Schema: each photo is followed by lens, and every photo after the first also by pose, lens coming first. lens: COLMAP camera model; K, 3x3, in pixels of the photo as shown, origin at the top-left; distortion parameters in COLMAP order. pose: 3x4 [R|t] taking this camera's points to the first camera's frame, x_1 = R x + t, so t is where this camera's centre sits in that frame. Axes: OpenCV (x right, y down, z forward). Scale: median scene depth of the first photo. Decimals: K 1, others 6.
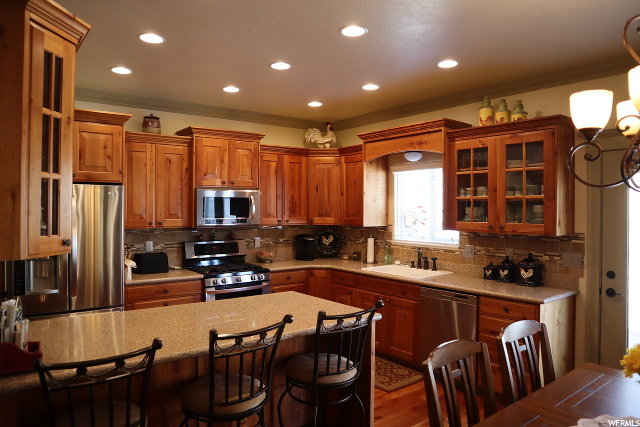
lens RADIAL K [[441.3, 0, 317.0], [0, 441.3, 214.5], [0, 0, 1]] dist [-0.115287, 0.065915]
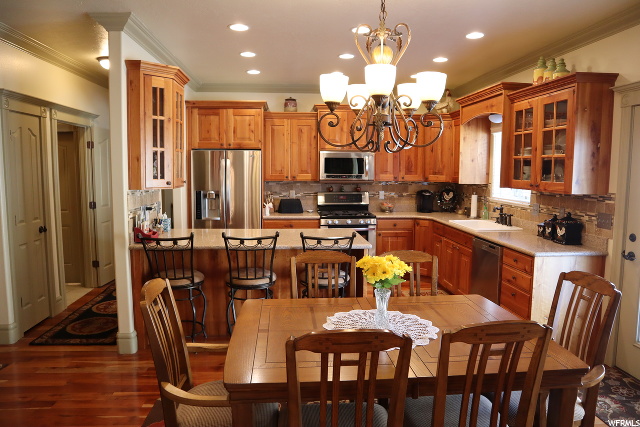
lens RADIAL K [[441.3, 0, 317.7], [0, 441.3, 211.9], [0, 0, 1]] dist [-0.115287, 0.065915]
pose [[0.839807, 0.055778, -0.540012, 0.454174], [-0.009841, 0.996109, 0.087584, 0.006610], [0.542796, -0.068239, 0.837088, -0.130236]]
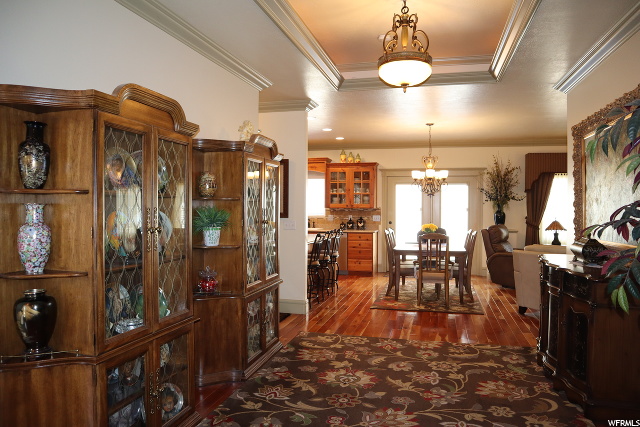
lens RADIAL K [[441.3, 0, 320.4], [0, 441.3, 212.1], [0, 0, 1]] dist [-0.115287, 0.065915]
pose [[0.787721, -0.005229, 0.616010, -1.029856], [0.009391, 0.999950, -0.003522, 0.060854], [-0.615961, 0.008559, 0.787730, -0.695664]]
